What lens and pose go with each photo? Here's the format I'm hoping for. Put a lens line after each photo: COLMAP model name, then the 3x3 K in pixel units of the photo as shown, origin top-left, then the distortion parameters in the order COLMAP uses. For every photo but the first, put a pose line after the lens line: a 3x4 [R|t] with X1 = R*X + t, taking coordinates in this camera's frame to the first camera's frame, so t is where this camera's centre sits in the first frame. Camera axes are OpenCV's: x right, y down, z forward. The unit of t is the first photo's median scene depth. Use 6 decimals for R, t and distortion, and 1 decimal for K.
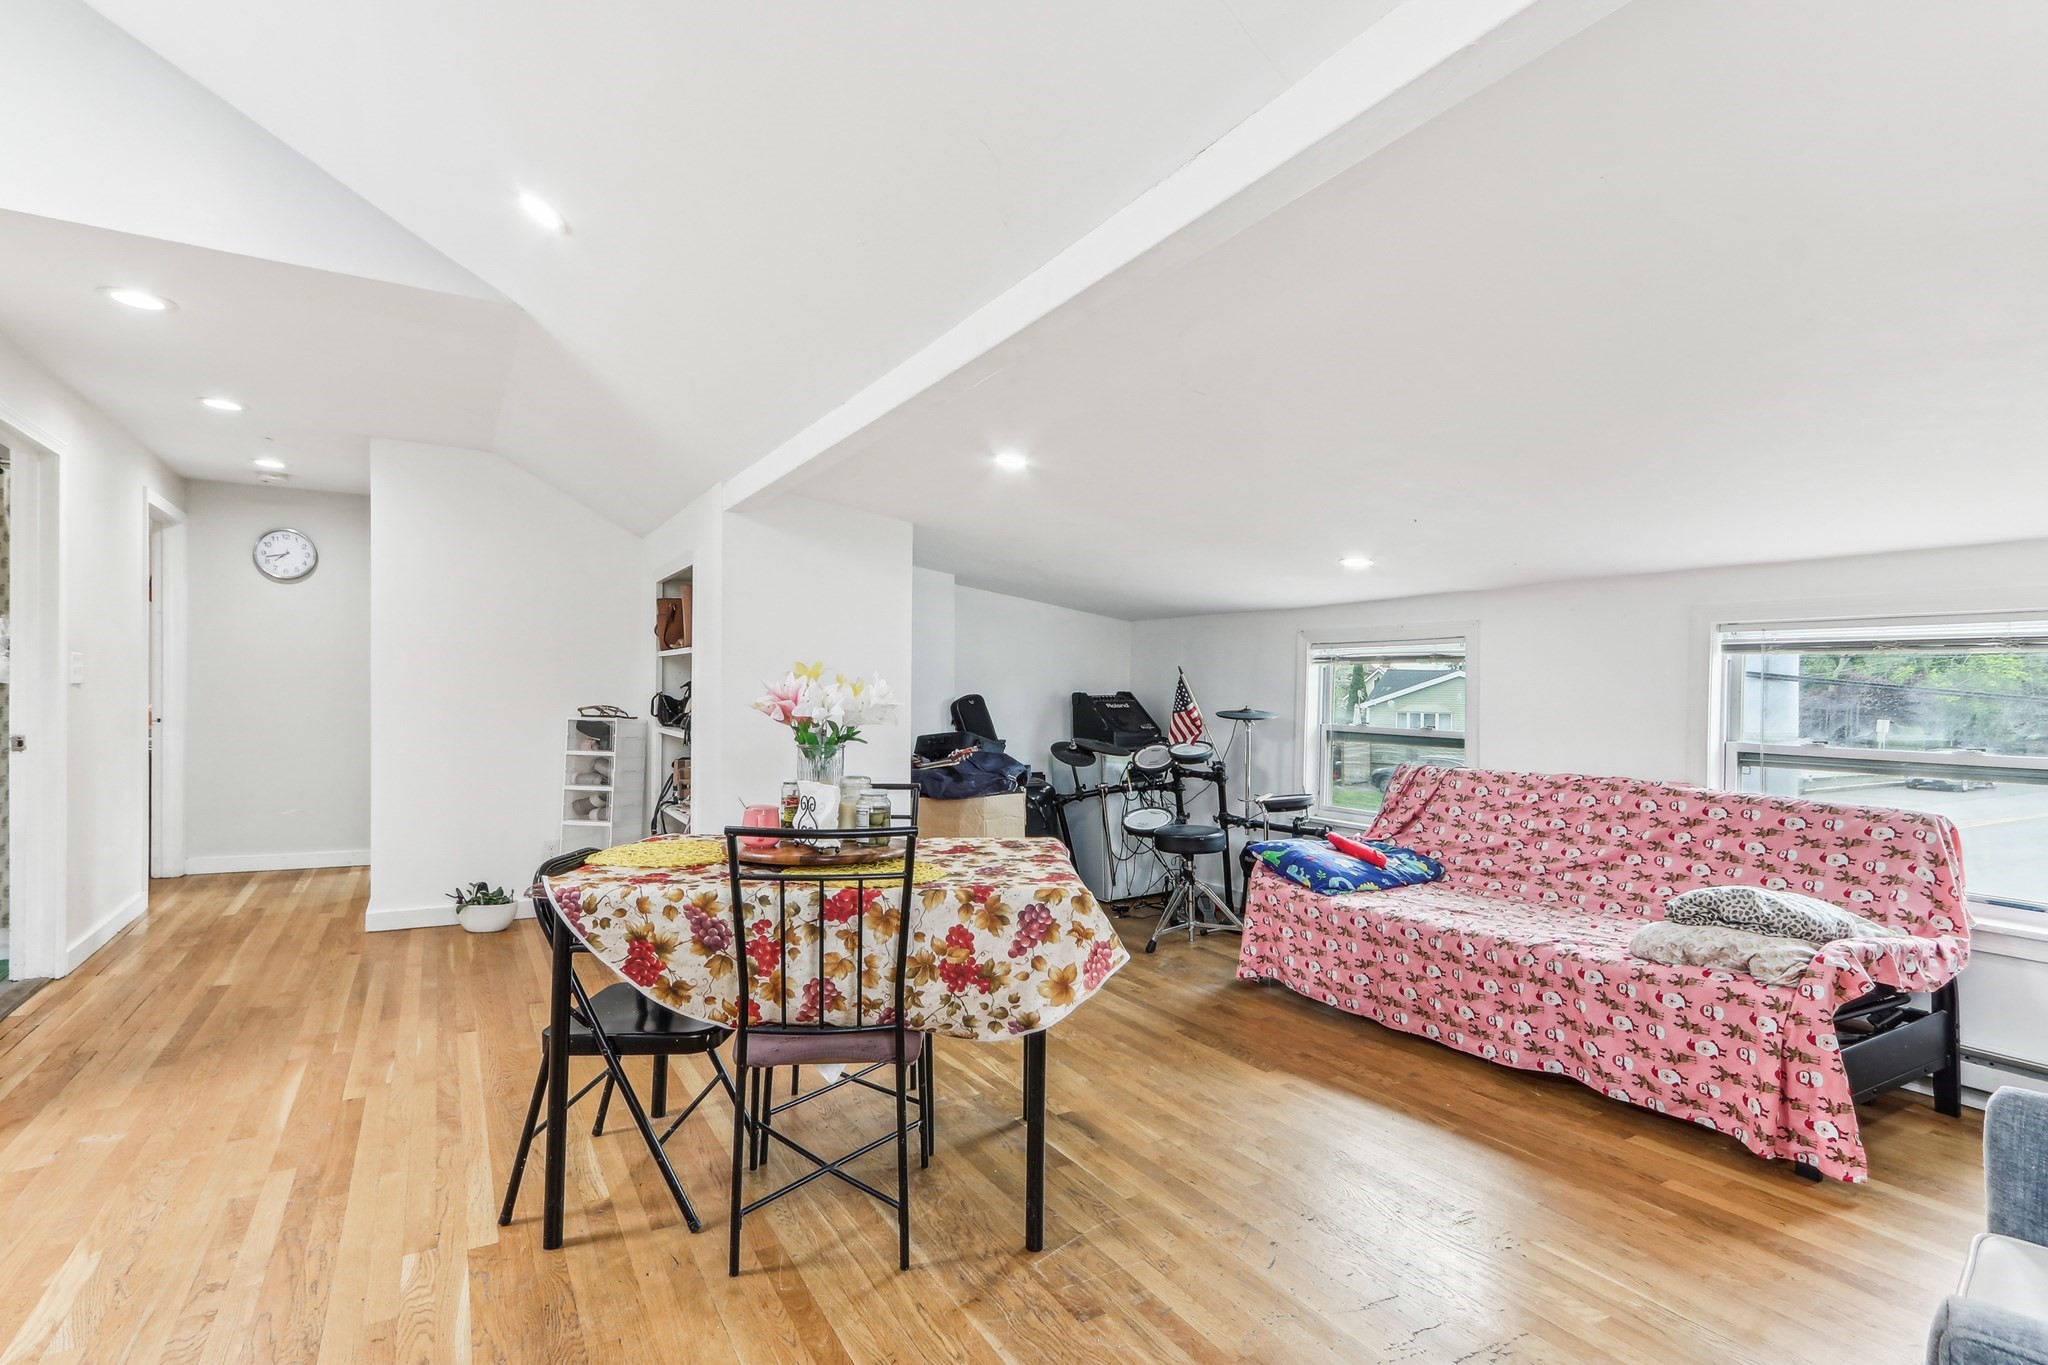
lens RADIAL K [[972.9, 0, 996.2], [0, 972.9, 688.9], [0, 0, 1]] dist [0.014211, 0.000795]
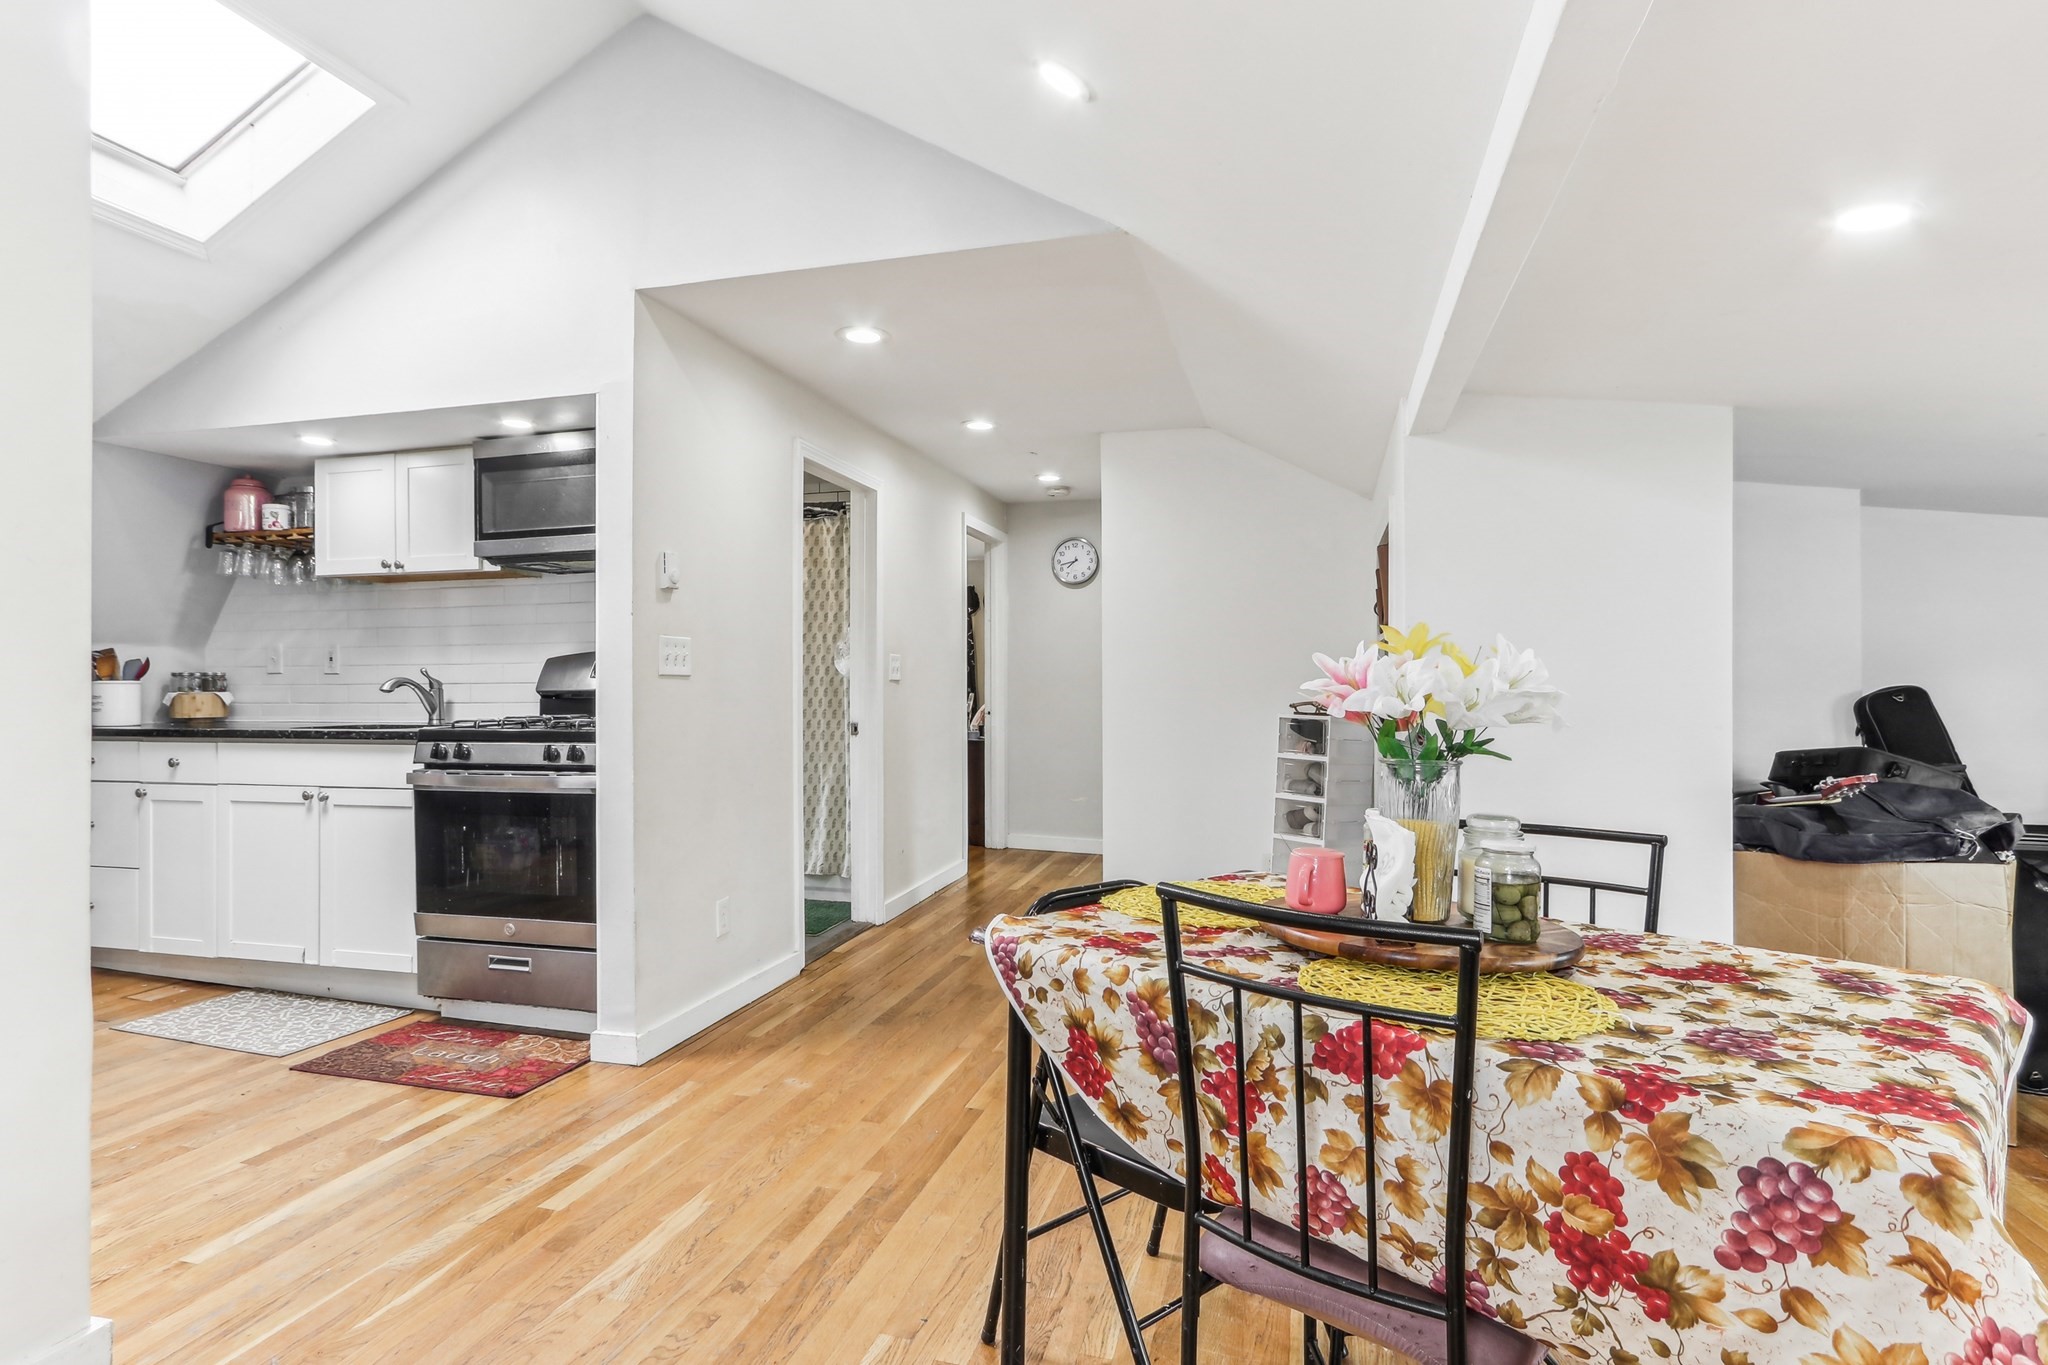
lens RADIAL K [[1034.7, 0, 1009.0], [0, 1034.7, 679.8], [0, 0, 1]] dist [0.002224, 0.003591]
pose [[0.698966, -0.011063, -0.715070, 0.120017], [0.005122, 0.999932, -0.010464, 0.015271], [0.715137, 0.003651, 0.698975, 0.418780]]
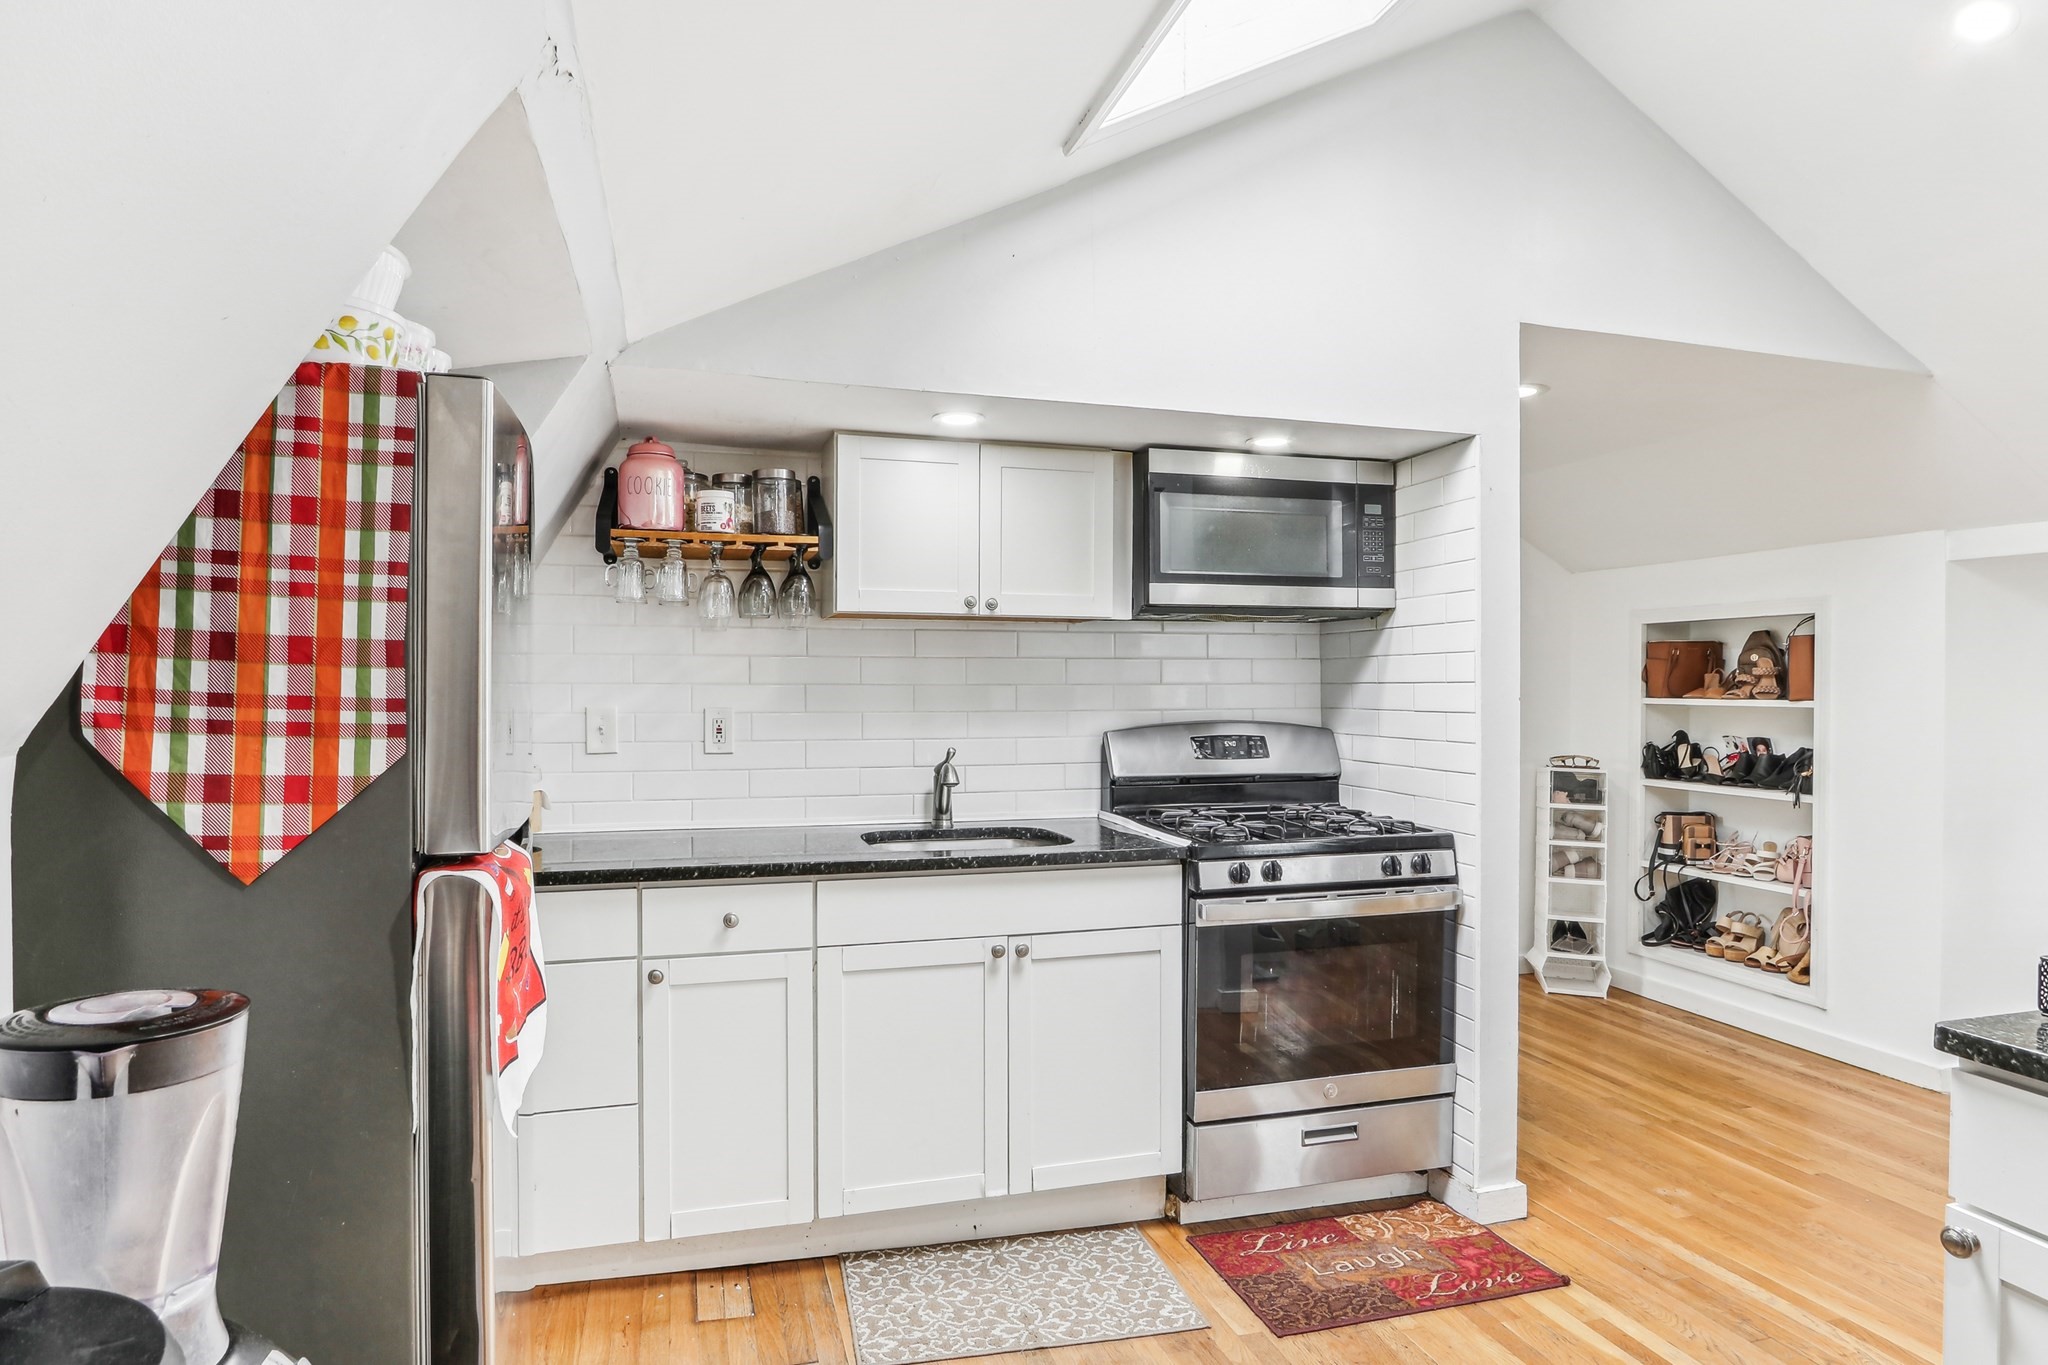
lens RADIAL K [[1143.8, 0, 1013.2], [0, 1143.8, 683.7], [0, 0, 1]] dist [-0.020576, 0.000901]
pose [[0.970990, -0.001261, -0.239116, -1.550906], [0.000239, 0.999991, -0.004303, -0.106647], [0.239119, 0.004121, 0.970982, -0.426794]]
